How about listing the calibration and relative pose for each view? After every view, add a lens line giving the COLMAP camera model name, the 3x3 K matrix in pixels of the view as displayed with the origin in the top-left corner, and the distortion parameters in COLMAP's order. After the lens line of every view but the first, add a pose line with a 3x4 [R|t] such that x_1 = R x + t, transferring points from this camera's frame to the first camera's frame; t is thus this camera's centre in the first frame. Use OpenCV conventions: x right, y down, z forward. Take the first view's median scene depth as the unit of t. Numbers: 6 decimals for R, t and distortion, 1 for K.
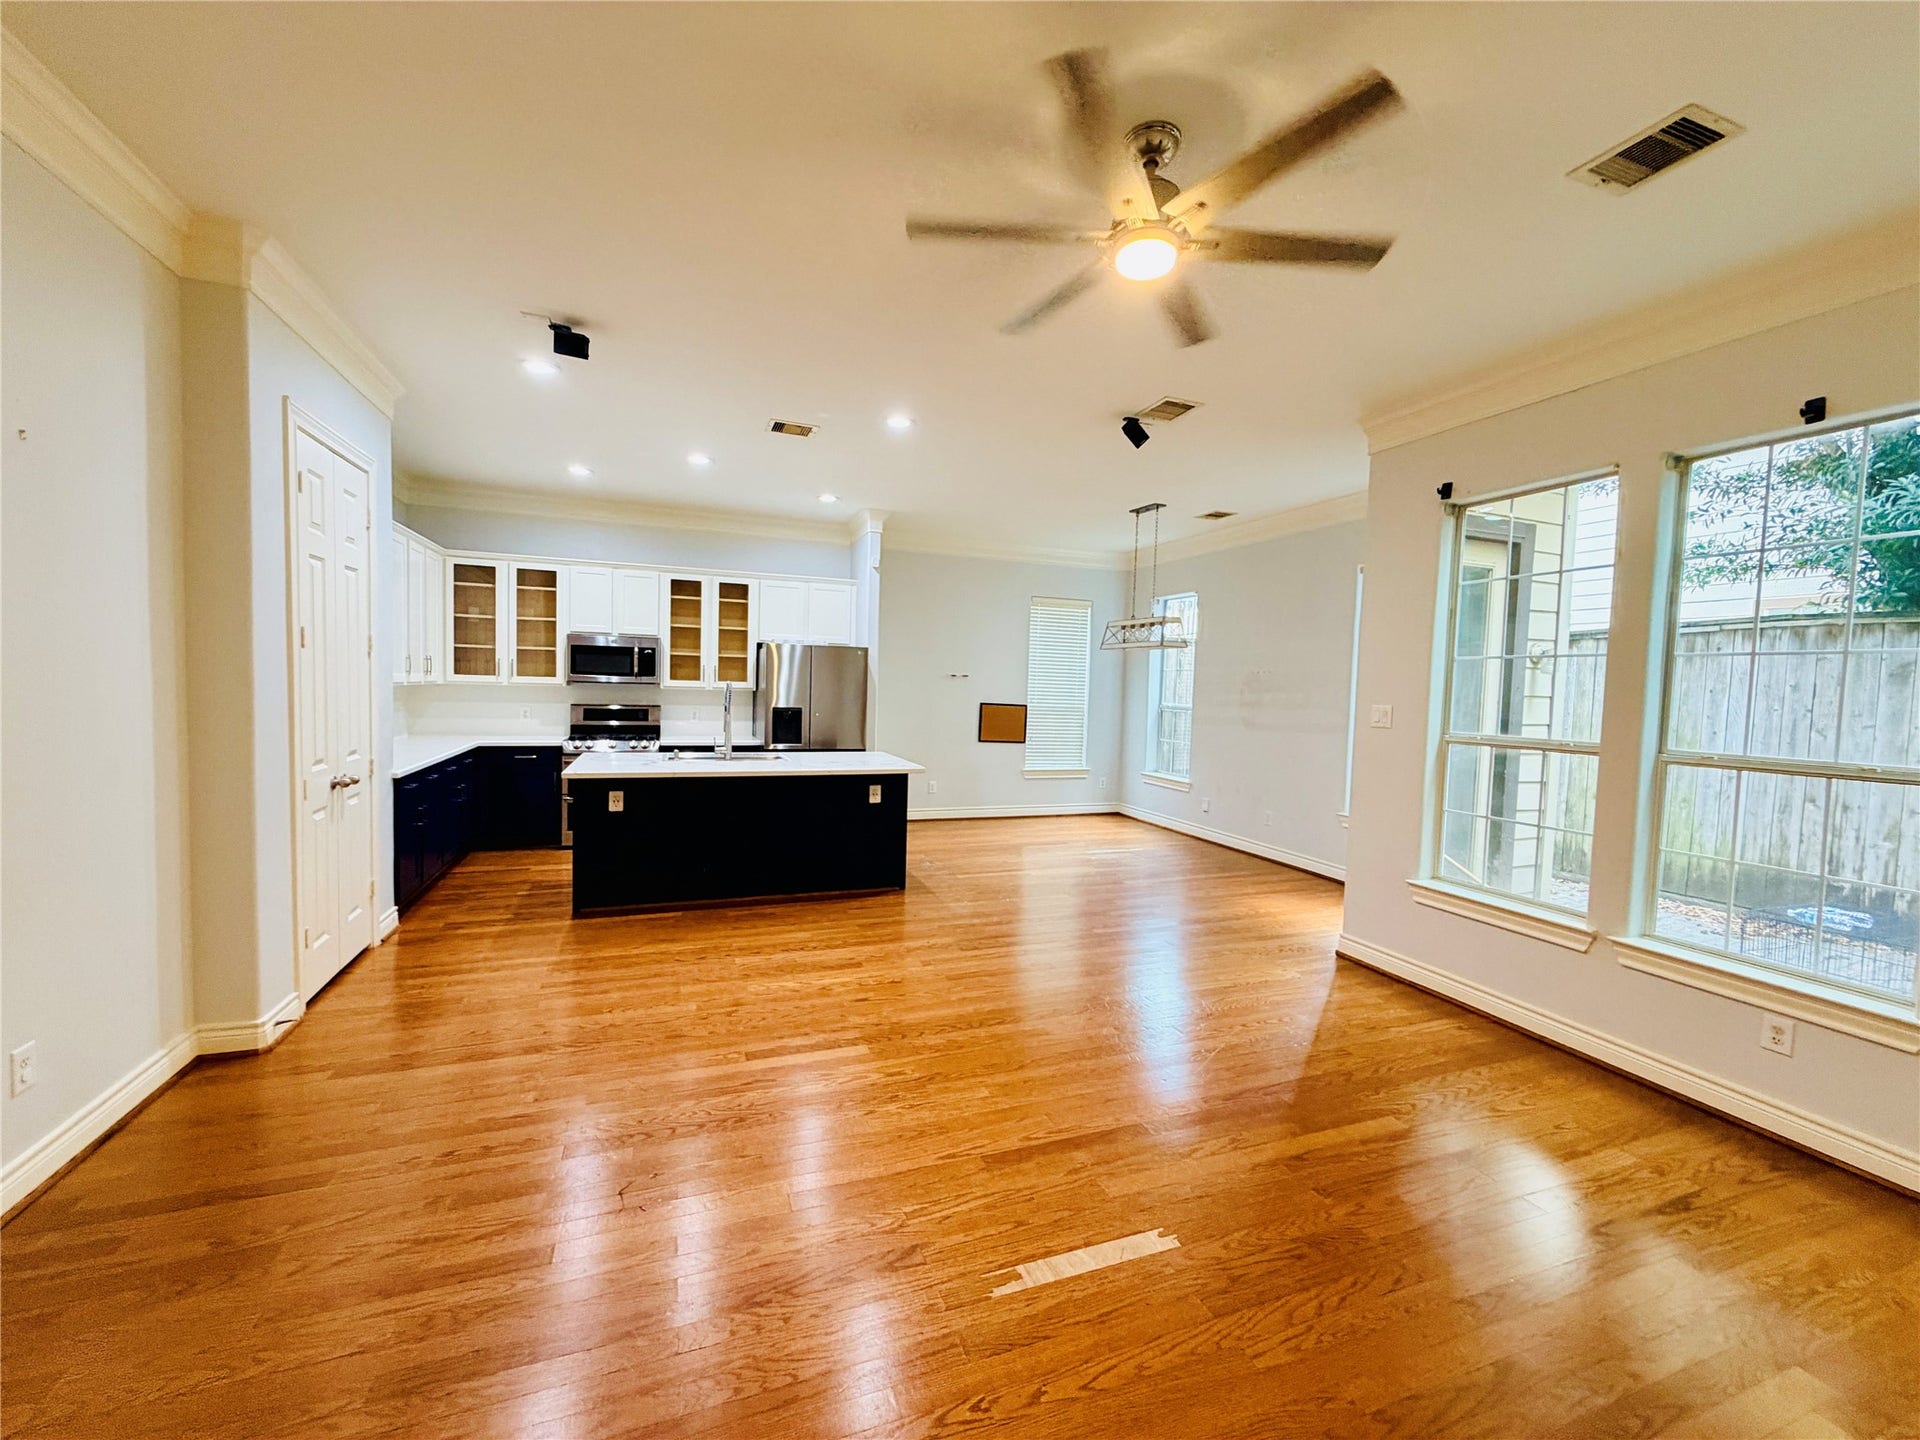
lens RADIAL K [[765.2, 0, 955.8], [0, 765.2, 722.9], [0, 0, 1]] dist [0.007990, -0.000951]
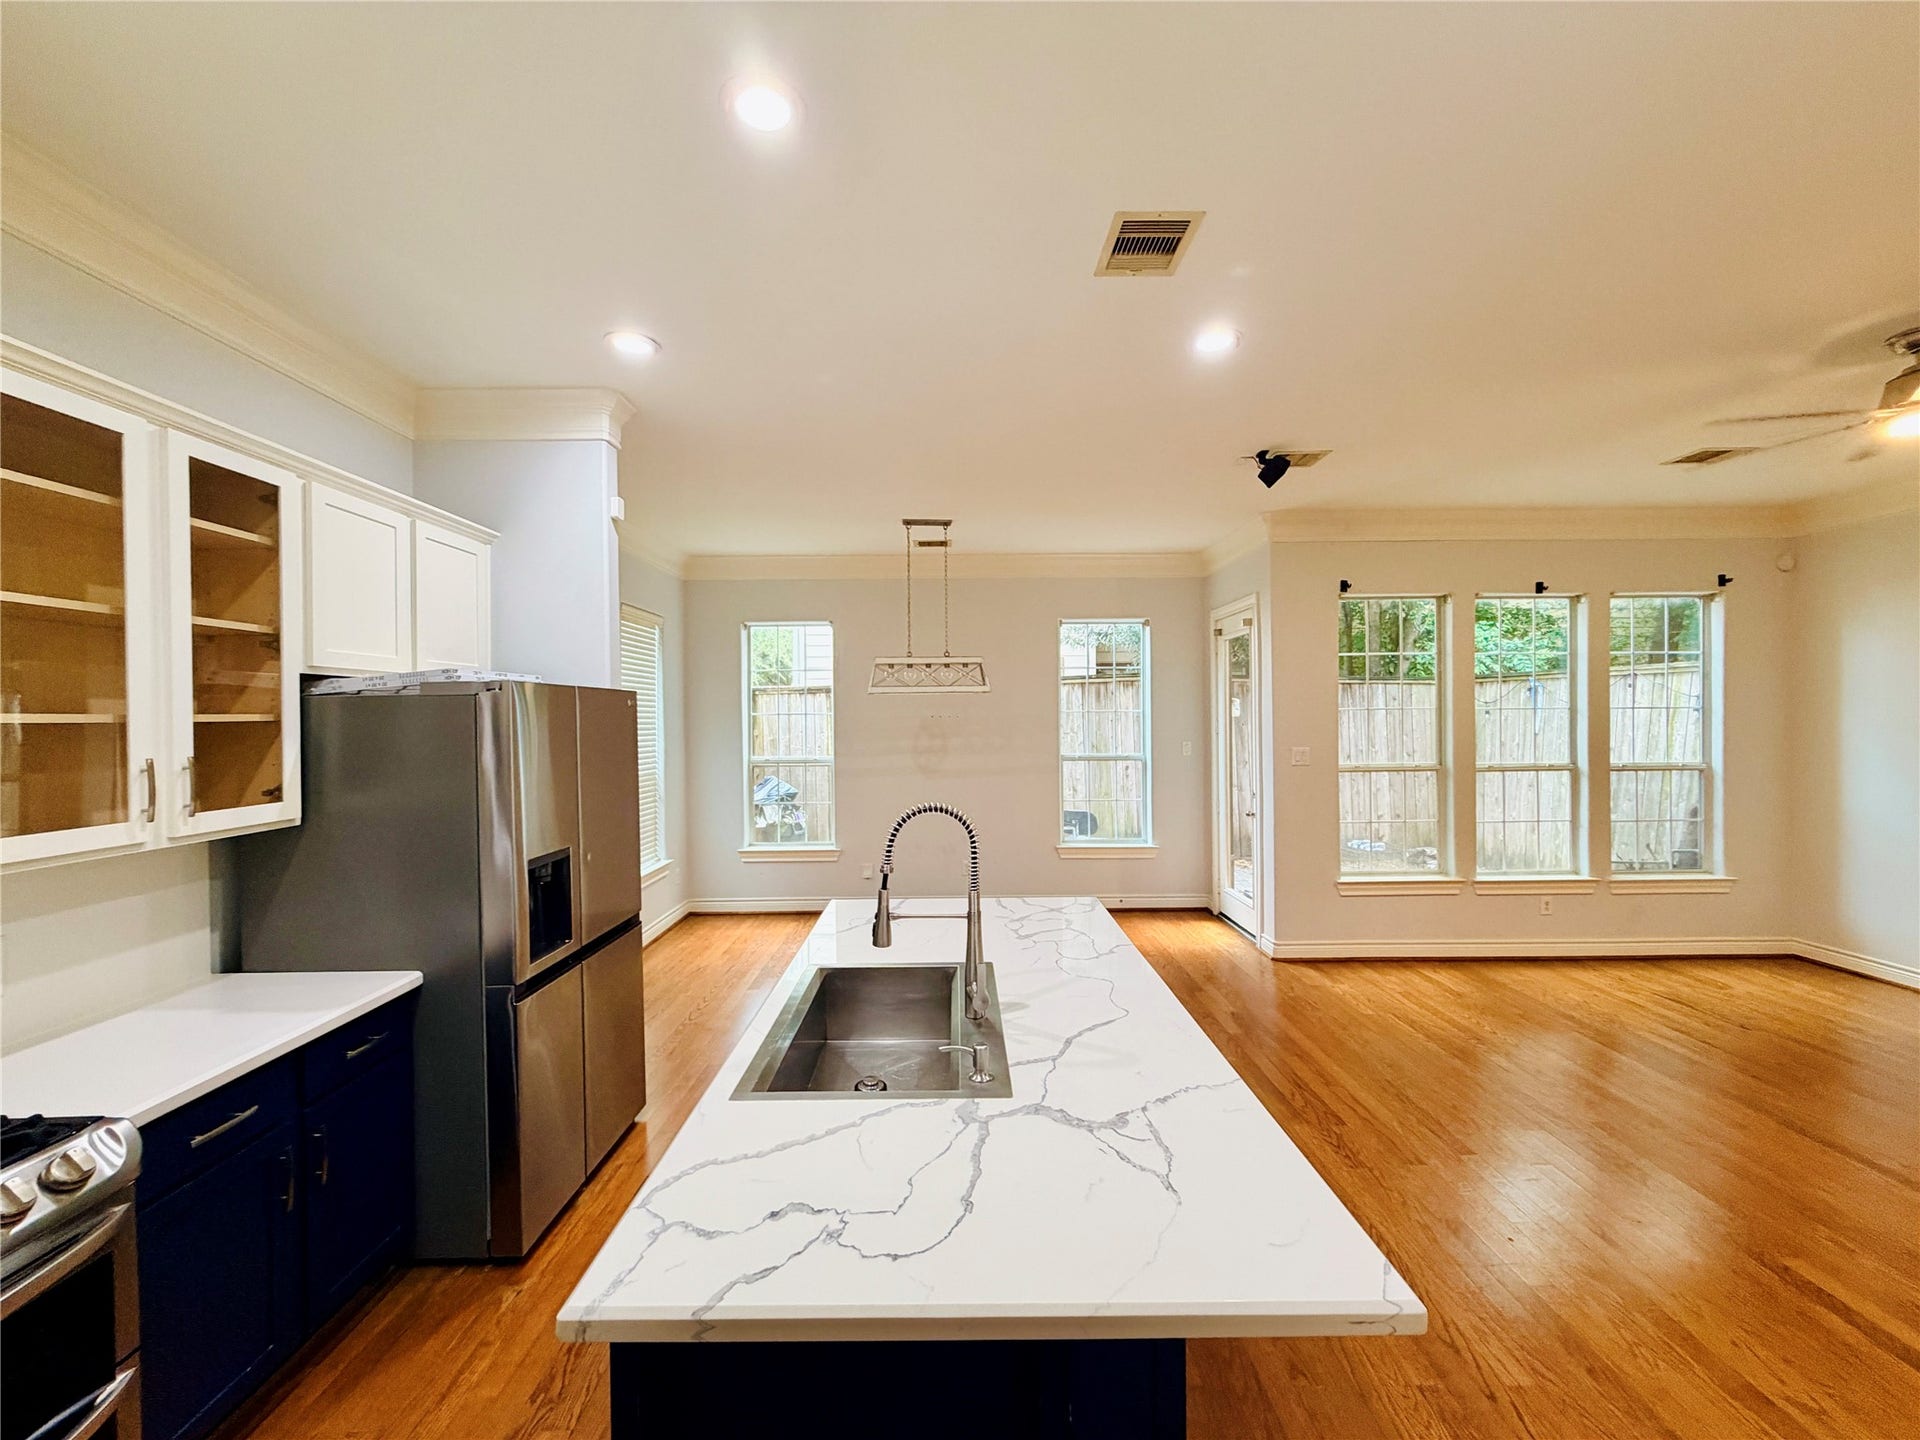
lens RADIAL K [[765.2, 0, 955.8], [0, 765.2, 720.9], [0, 0, 1]] dist [0.007990, -0.000951]
pose [[0.344977, -0.038059, 0.937839, -0.720859], [0.068800, 0.997515, 0.015173, -0.110182], [-0.936086, 0.059289, 0.346738, 0.979531]]
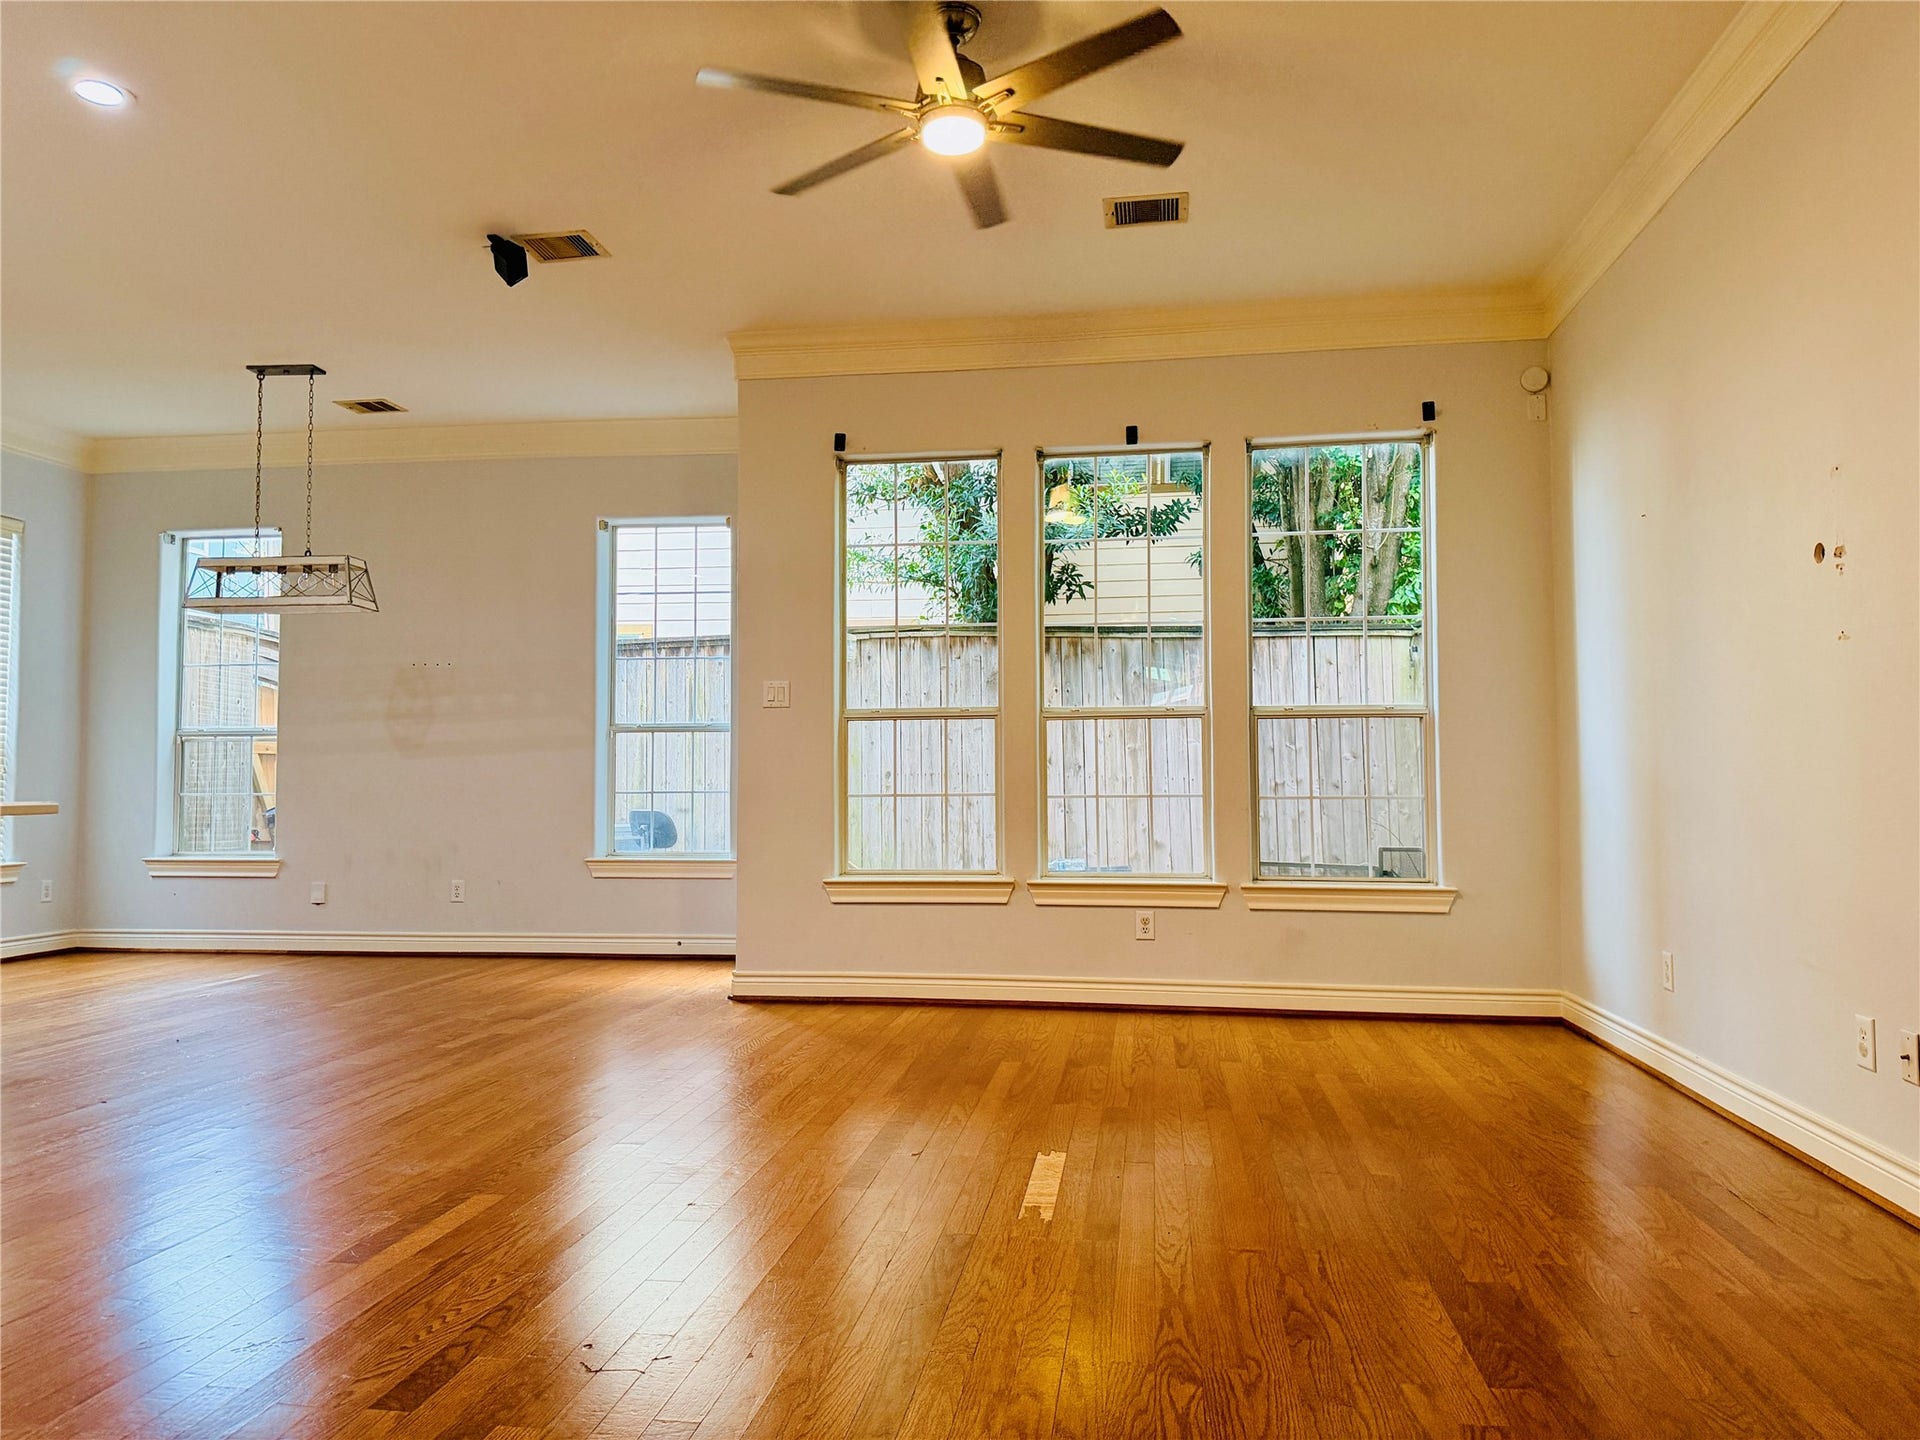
lens RADIAL K [[1349.5, 0, 942.4], [0, 1349.5, 727.4], [0, 0, 1]] dist [0.060316, -0.064560]
pose [[0.485416, 0.010173, 0.874224, -0.576232], [0.061951, 0.997019, -0.046001, 0.096814], [-0.872086, 0.076488, 0.483339, 0.121254]]
